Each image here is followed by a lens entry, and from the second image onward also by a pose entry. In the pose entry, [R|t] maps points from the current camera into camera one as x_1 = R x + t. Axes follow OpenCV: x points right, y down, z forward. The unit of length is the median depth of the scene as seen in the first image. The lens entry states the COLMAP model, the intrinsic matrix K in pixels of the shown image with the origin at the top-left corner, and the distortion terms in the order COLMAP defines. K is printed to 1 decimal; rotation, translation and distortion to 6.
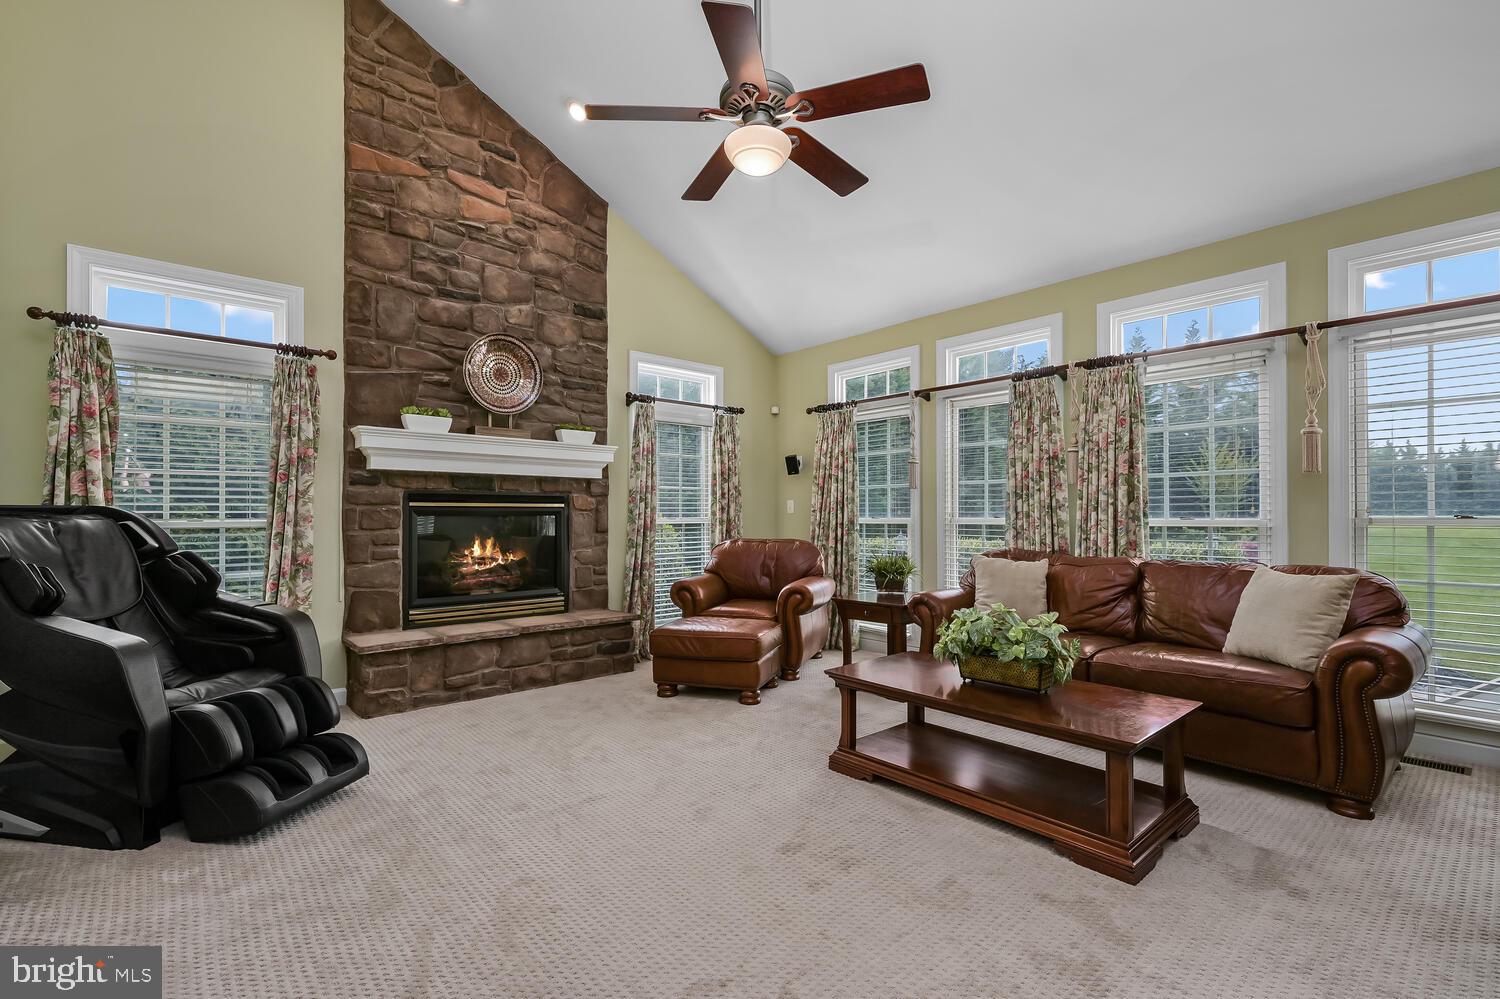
lens RADIAL K [[670.9, 0, 757.5], [0, 670.9, 506.9], [0, 0, 1]] dist [0.004813, 0.000195]
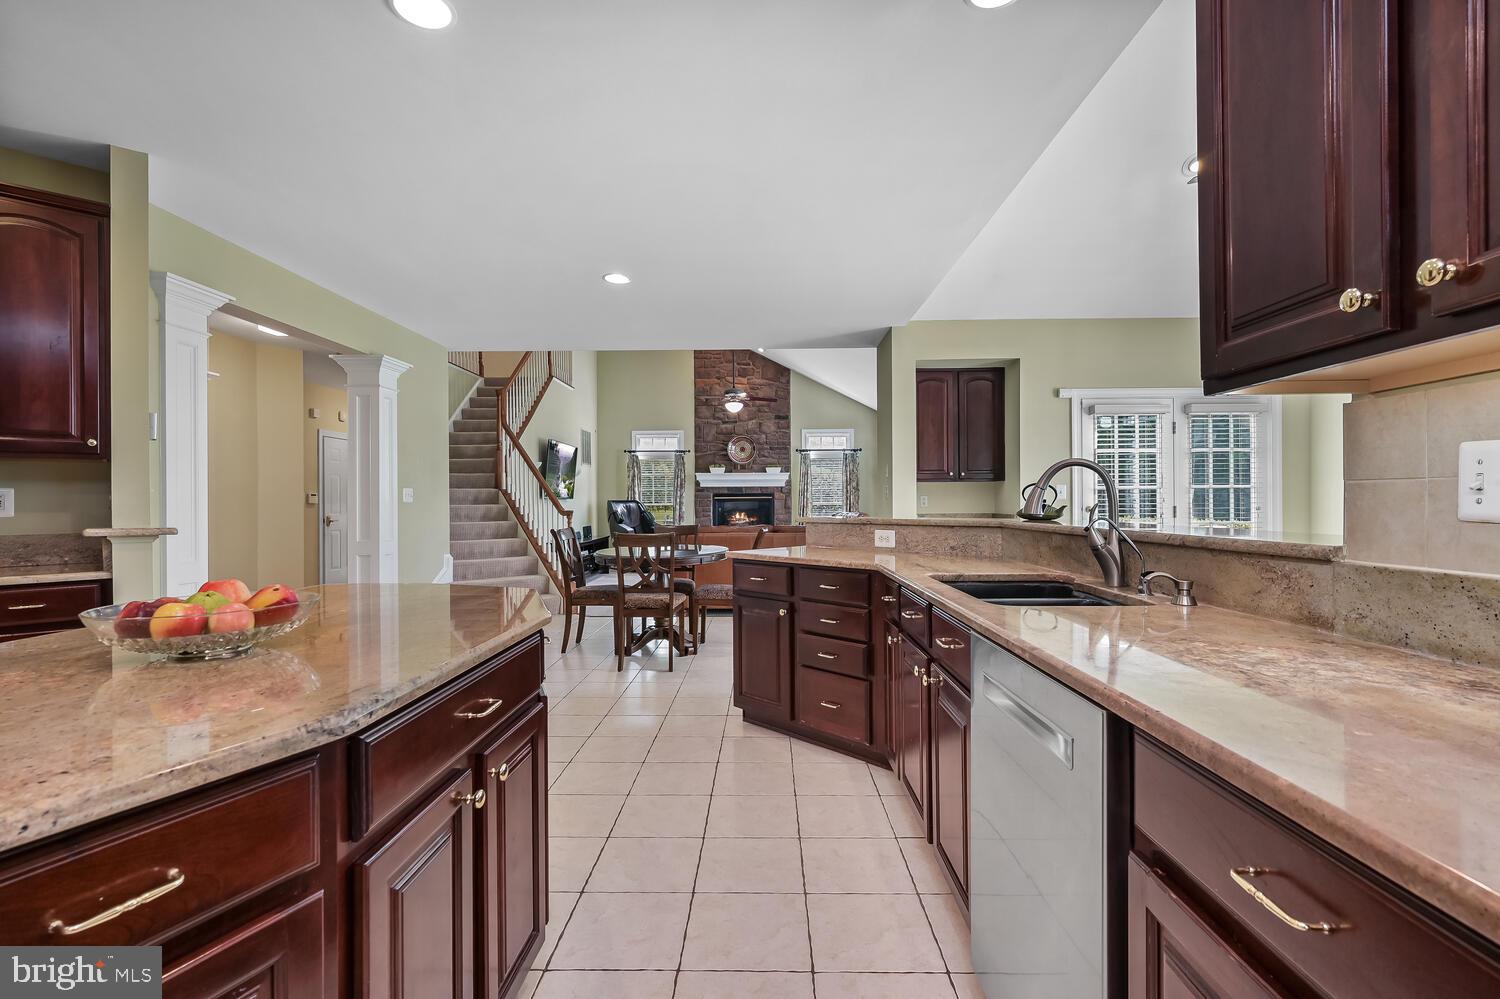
lens RADIAL K [[670.9, 0, 749.3], [0, 670.9, 502.6], [0, 0, 1]] dist [0.004813, 0.000195]
pose [[0.733705, 0.000079, -0.679468, 1.515529], [0.015885, 0.999725, 0.017270, -0.031467], [0.679282, -0.023465, 0.733502, -0.993288]]
